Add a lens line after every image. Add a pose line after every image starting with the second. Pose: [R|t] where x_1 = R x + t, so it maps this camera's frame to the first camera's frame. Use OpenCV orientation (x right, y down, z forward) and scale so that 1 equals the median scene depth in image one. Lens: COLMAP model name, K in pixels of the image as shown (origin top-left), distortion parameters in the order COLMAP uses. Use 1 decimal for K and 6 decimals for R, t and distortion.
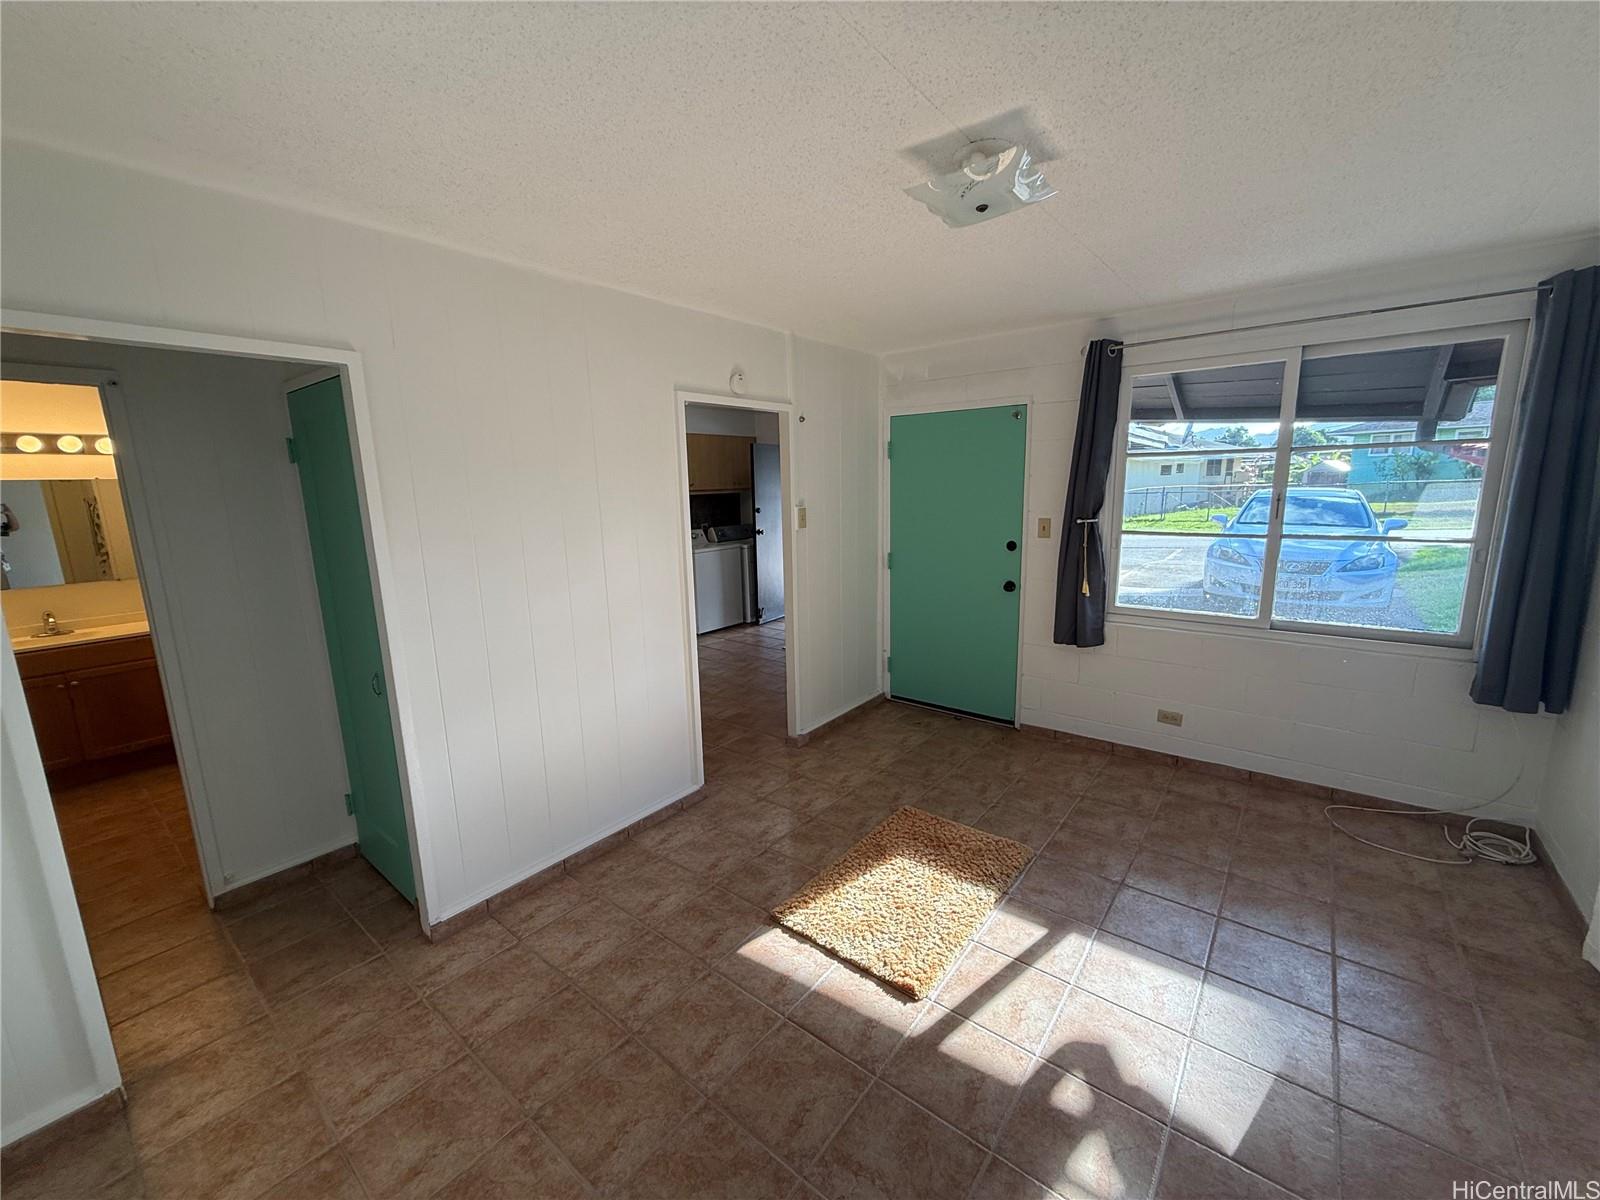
lens RADIAL K [[640.3, 0, 795.9], [0, 640.3, 598.2], [0, 0, 1]] dist [0.001360, -0.000526]
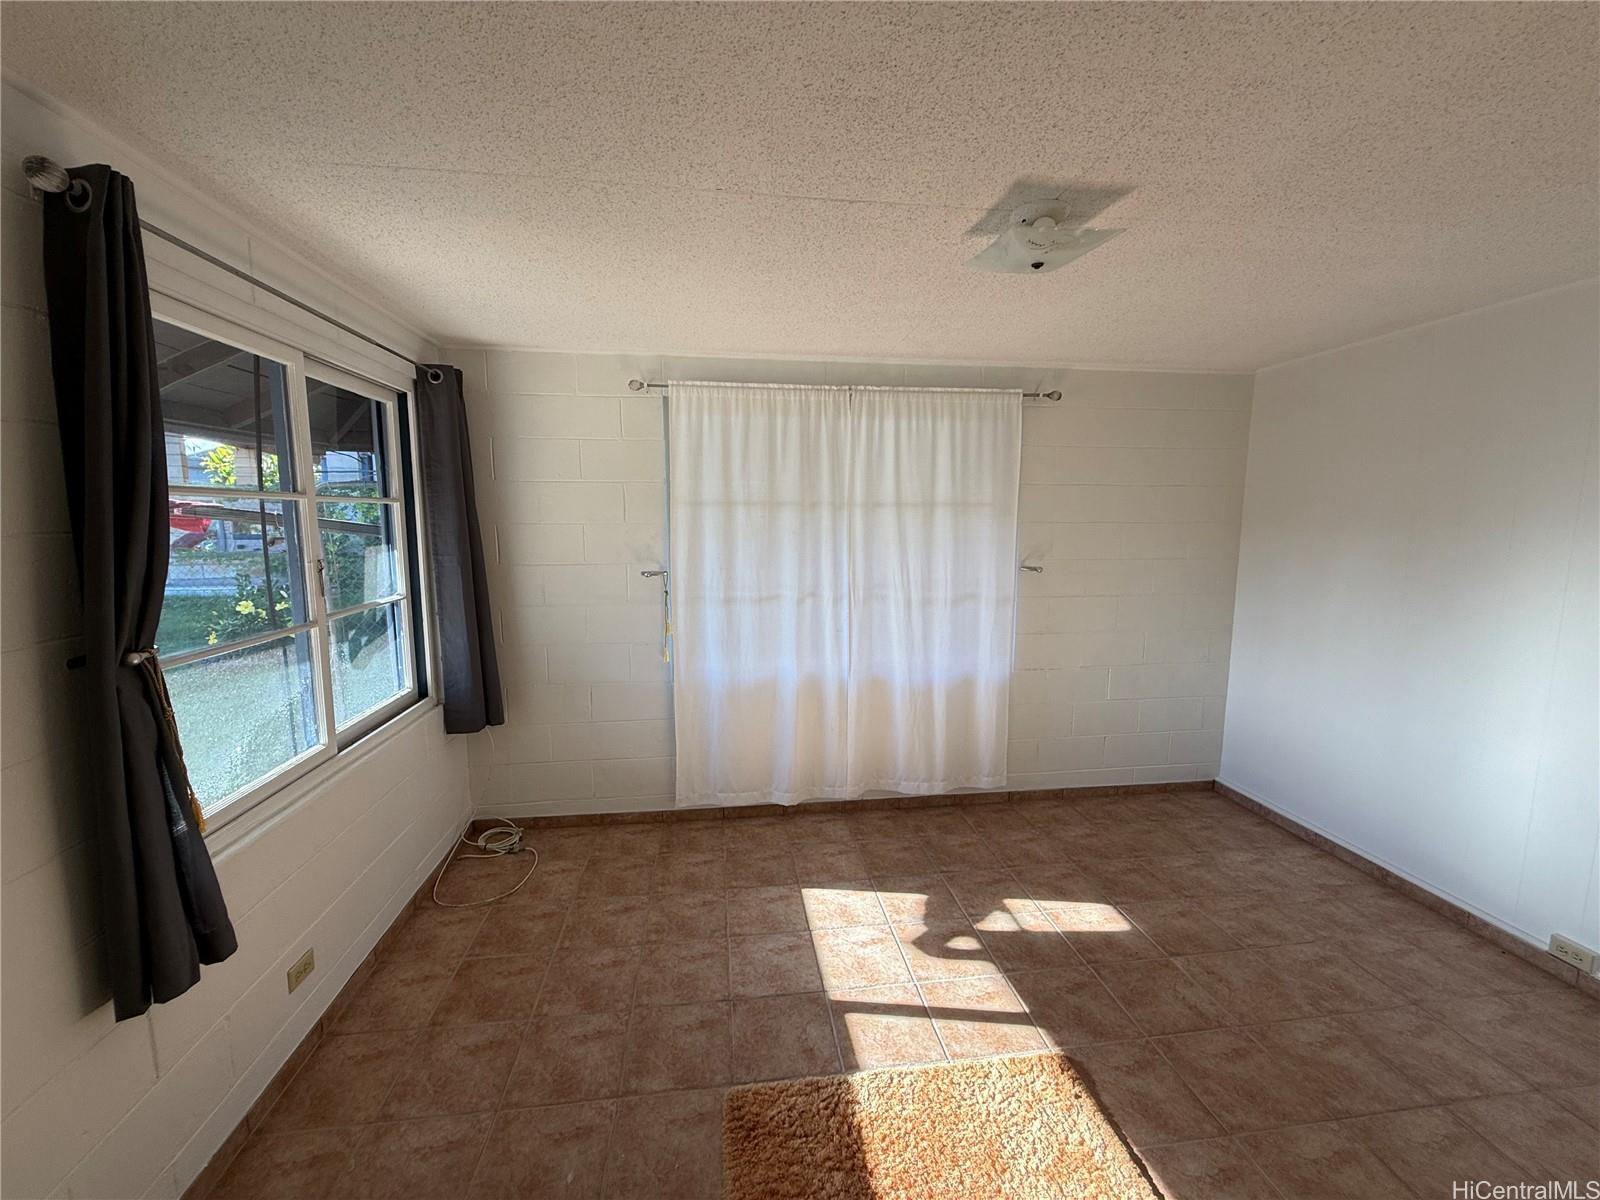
lens RADIAL K [[640.3, 0, 795.3], [0, 640.3, 600.6], [0, 0, 1]] dist [0.001360, -0.000526]
pose [[-0.724820, -0.064525, 0.685910, -0.091860], [0.143235, 0.959735, 0.241645, -0.222546], [-0.673884, 0.273395, -0.686393, 1.180093]]
